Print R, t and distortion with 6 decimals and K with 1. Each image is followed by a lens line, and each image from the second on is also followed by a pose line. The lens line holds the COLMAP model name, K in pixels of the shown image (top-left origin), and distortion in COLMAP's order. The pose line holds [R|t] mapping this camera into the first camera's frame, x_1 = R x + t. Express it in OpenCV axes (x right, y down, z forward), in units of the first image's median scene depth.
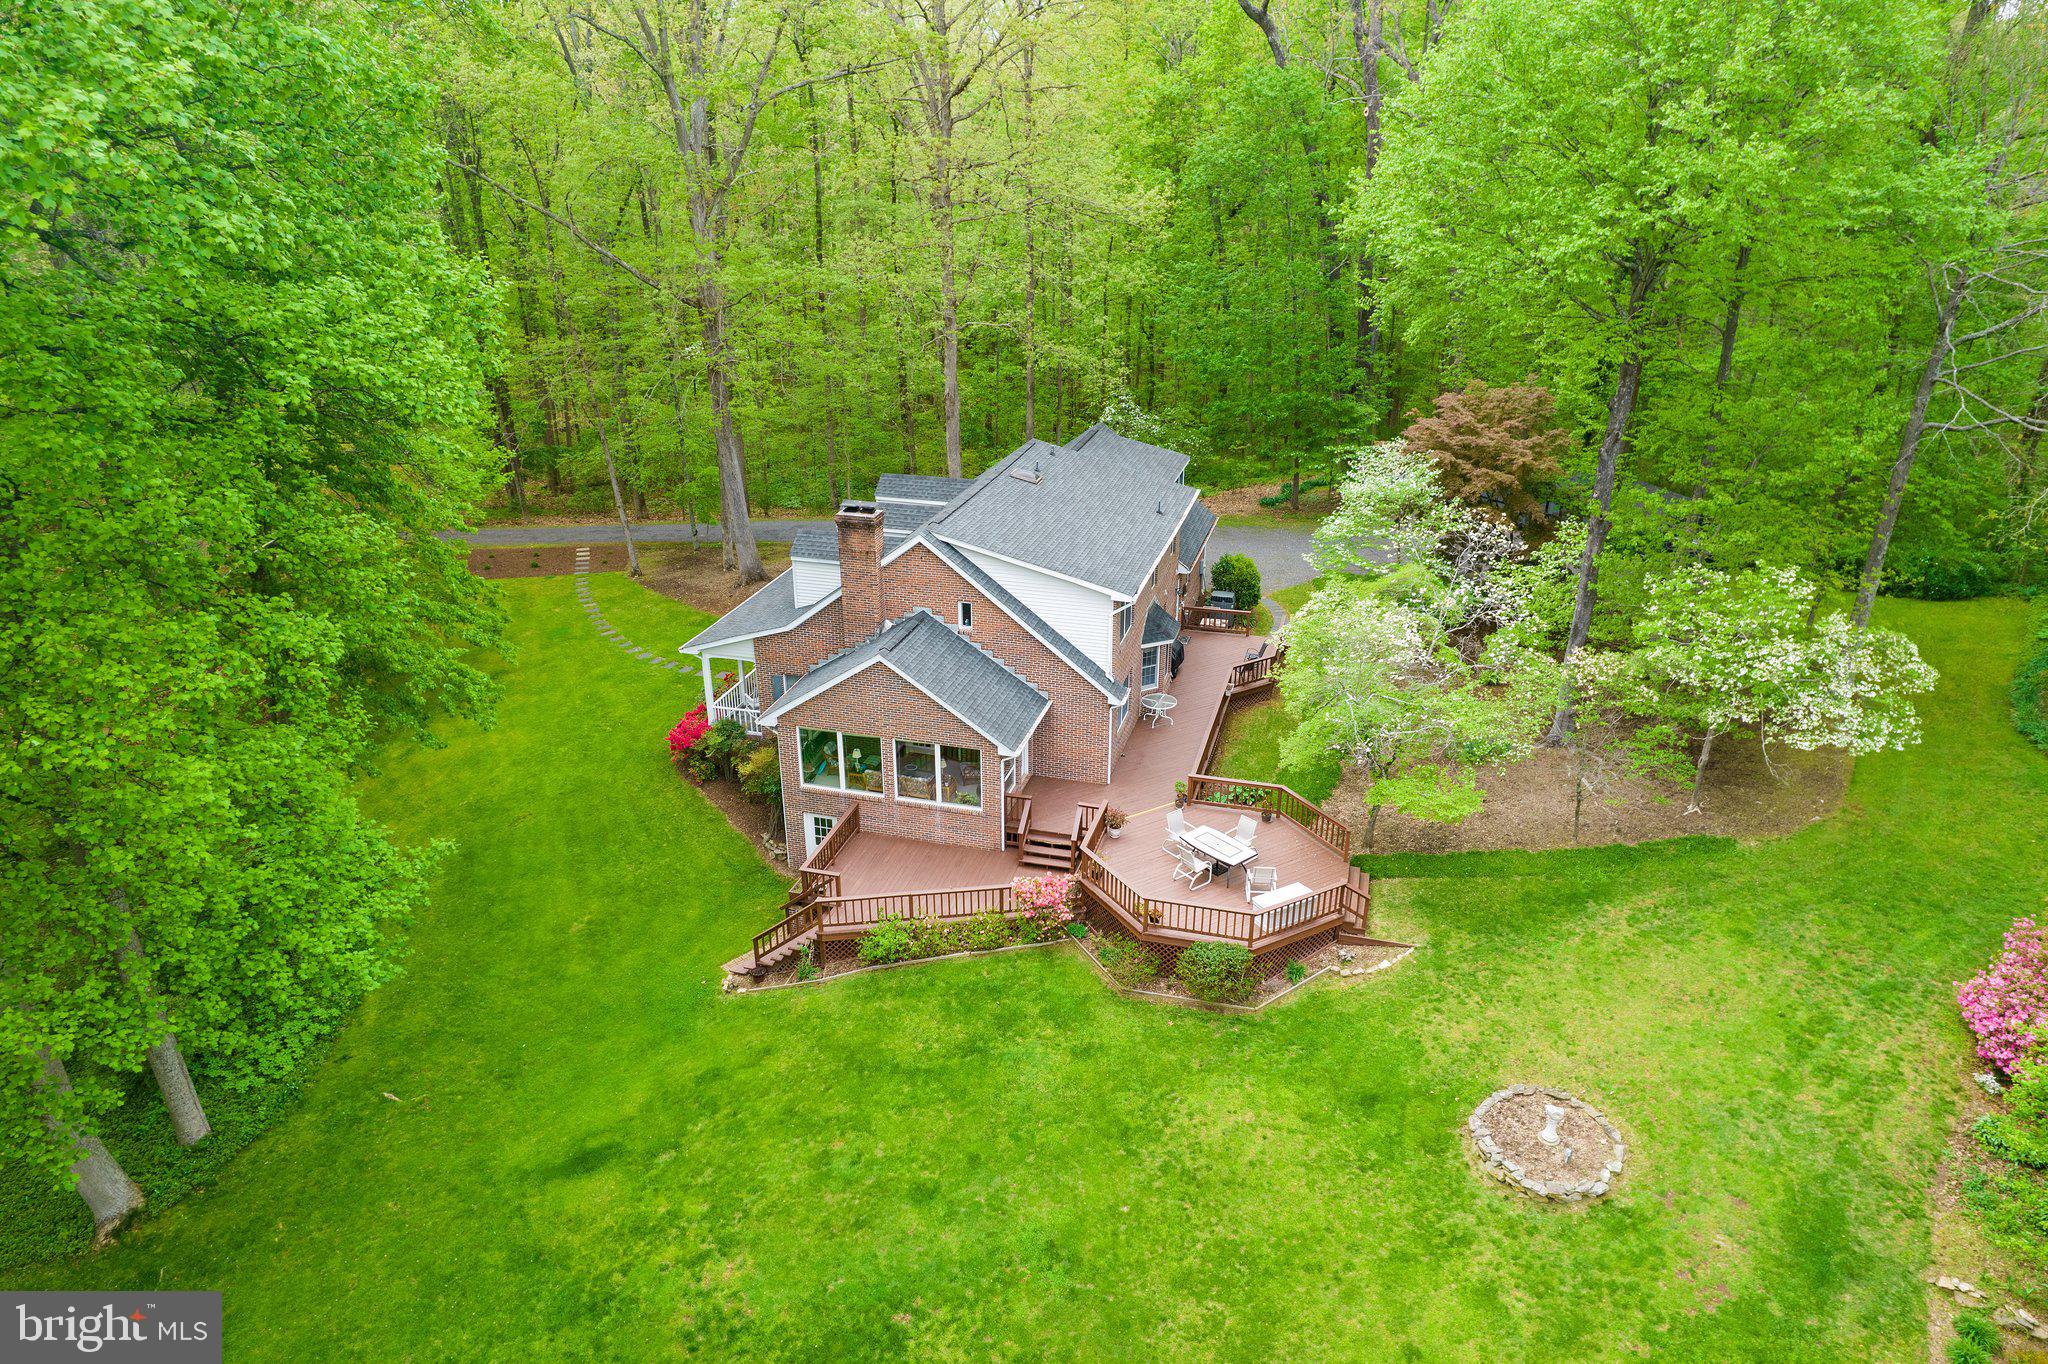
lens RADIAL K [[1318.2, 0, 1031.9], [0, 1318.2, 681.2], [0, 0, 1]] dist [-0.053021, 0.042325]
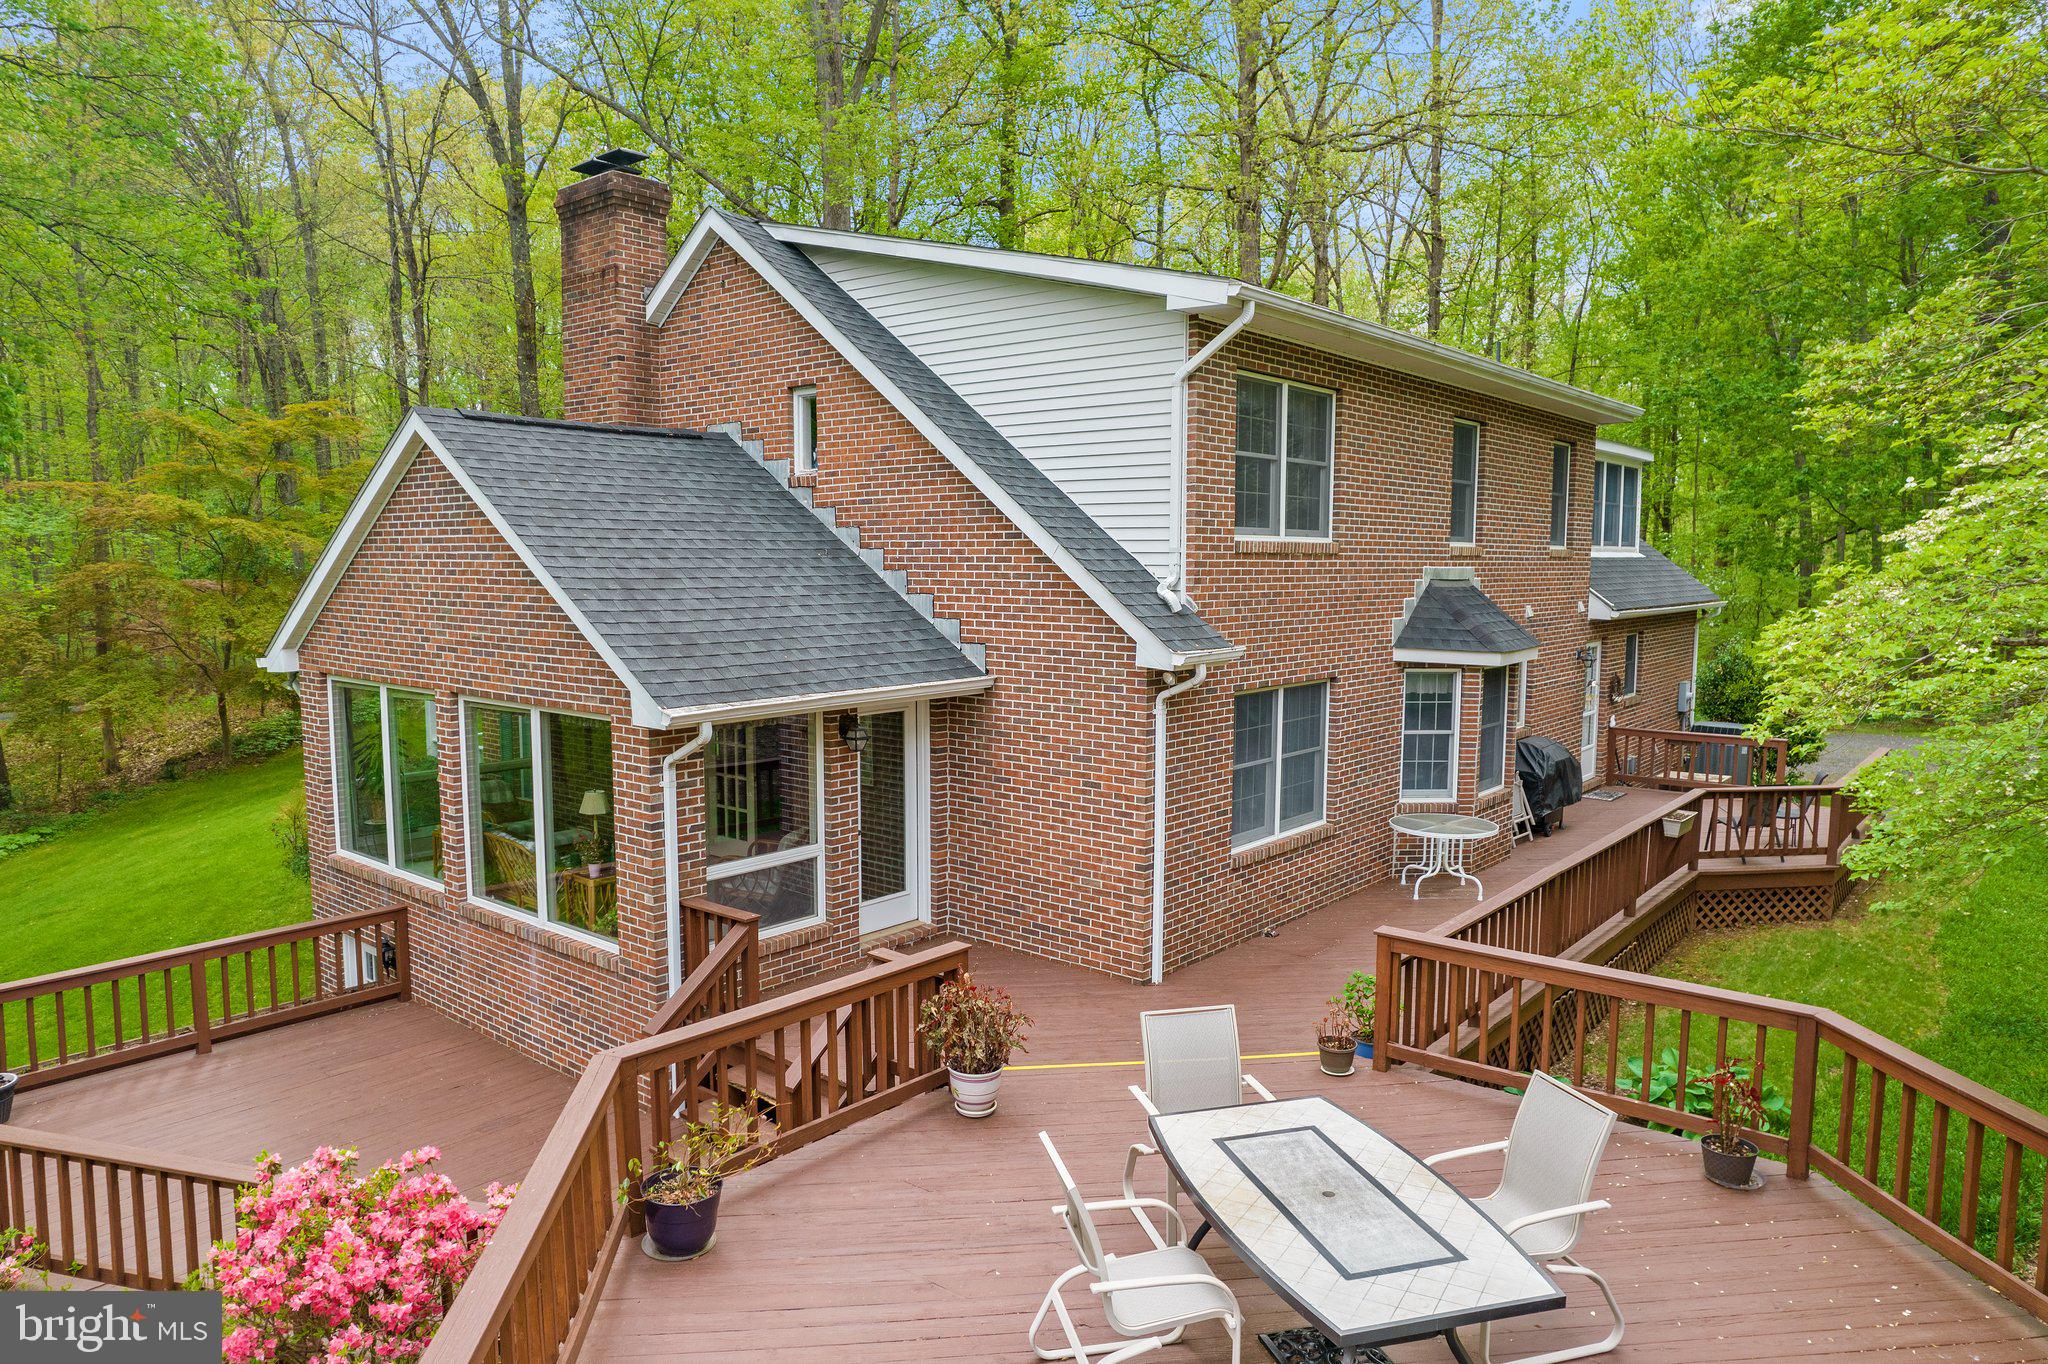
lens RADIAL K [[1325.8, 0, 1033.1], [0, 1325.8, 687.5], [0, 0, 1]] dist [-0.073245, 0.063184]
pose [[0.911789, 0.043839, -0.408313, 0.158872], [-0.167966, 0.947125, -0.273390, 0.106273], [0.374738, 0.317856, 0.870941, 0.761574]]
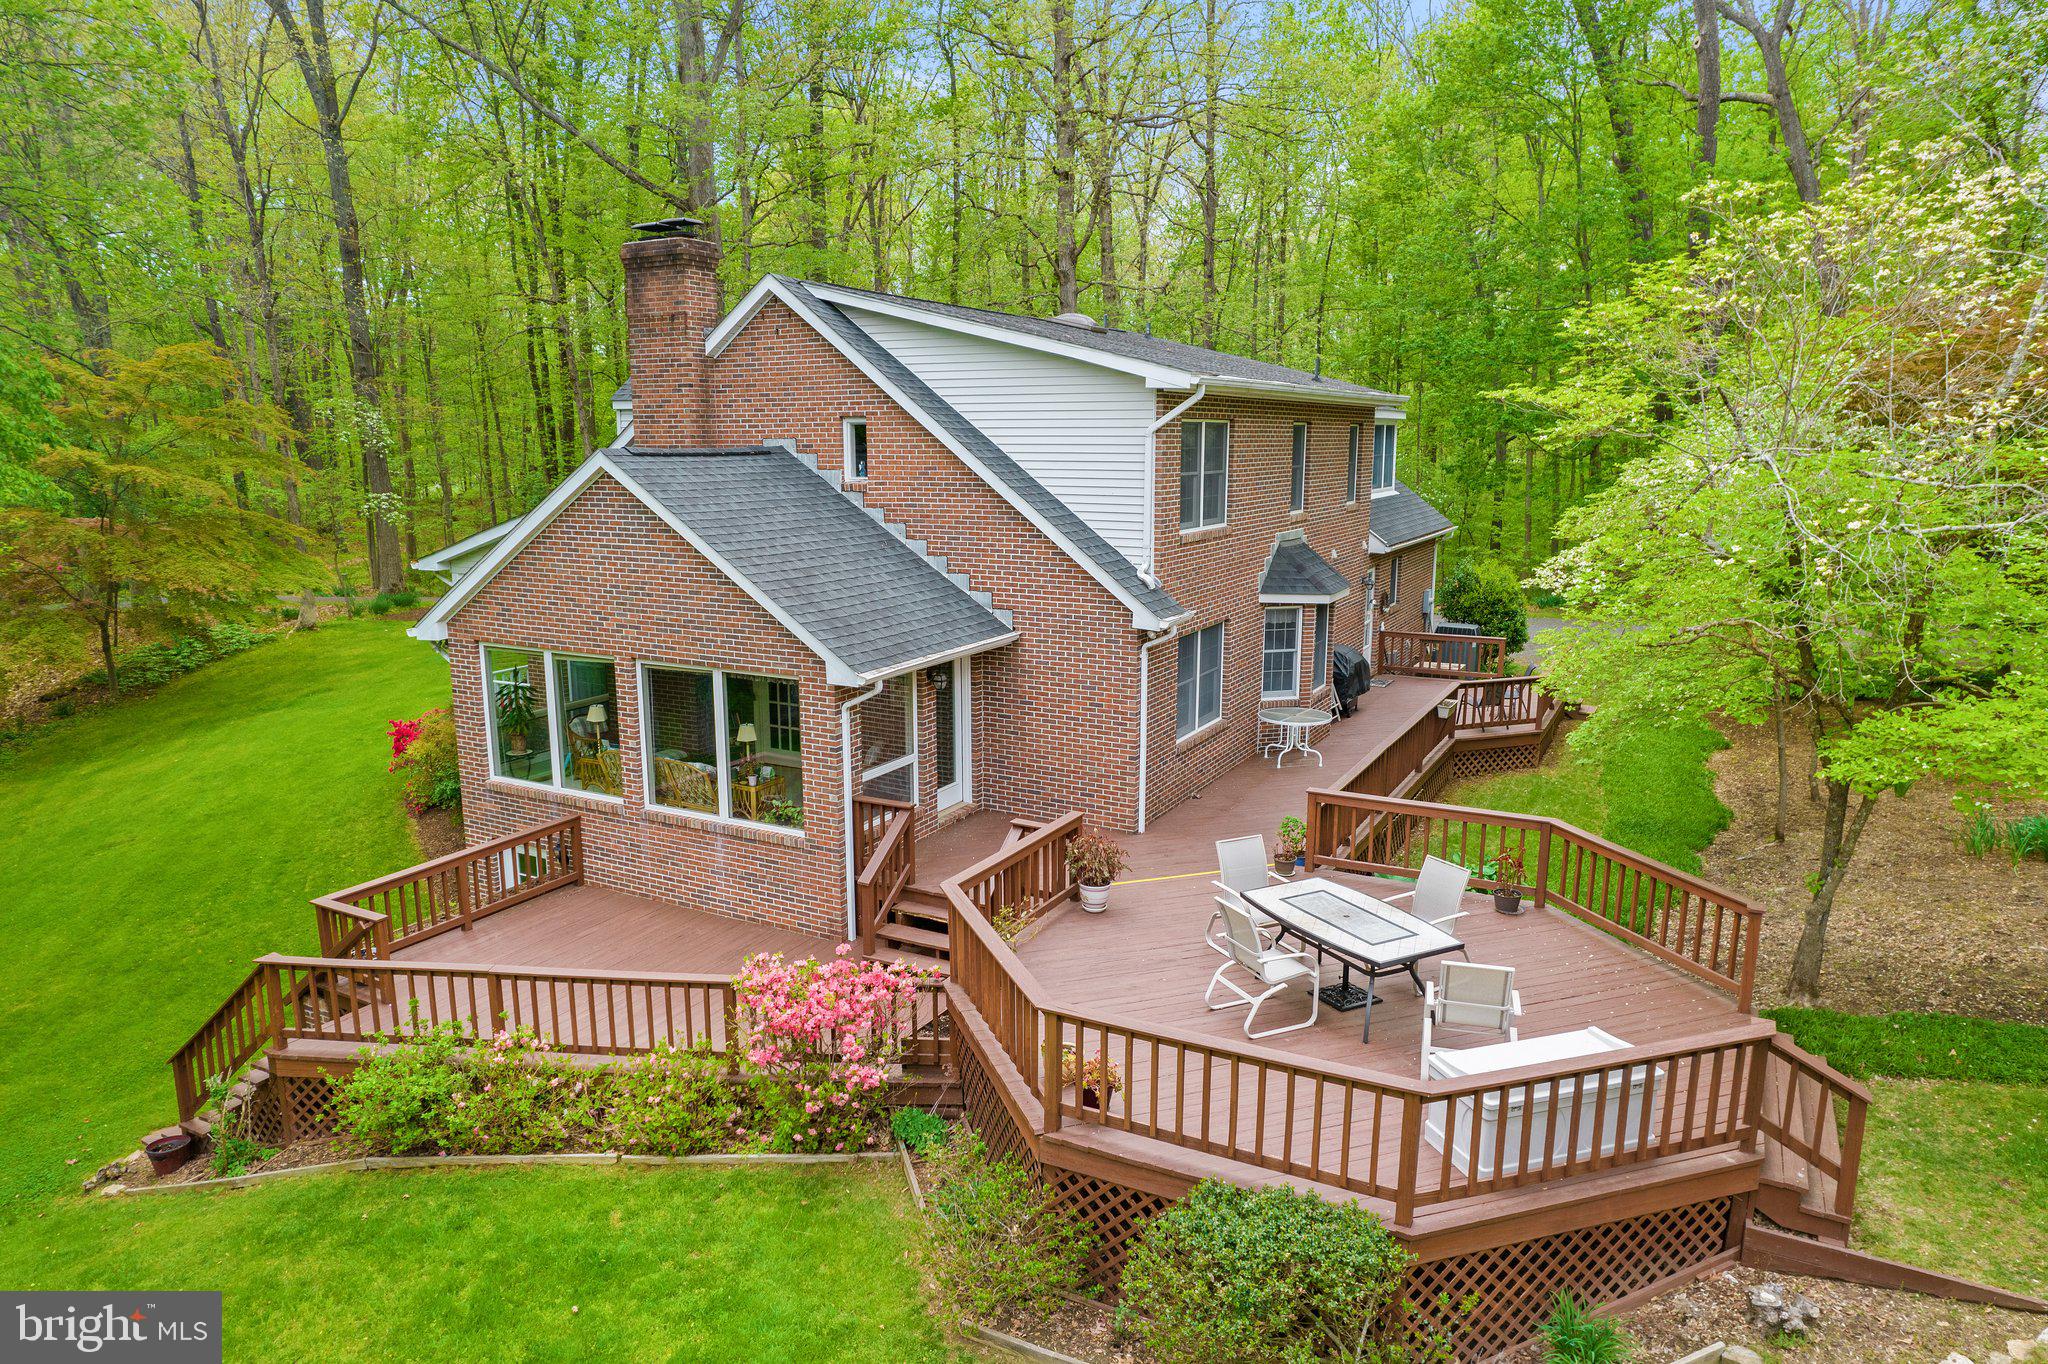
lens RADIAL K [[1318.2, 0, 1031.9], [0, 1318.2, 681.2], [0, 0, 1]] dist [-0.053021, 0.042325]
pose [[0.975865, 0.040562, -0.214575, 0.122551], [-0.087344, 0.973078, -0.213286, 0.133431], [0.200147, 0.226880, 0.953135, 0.595976]]
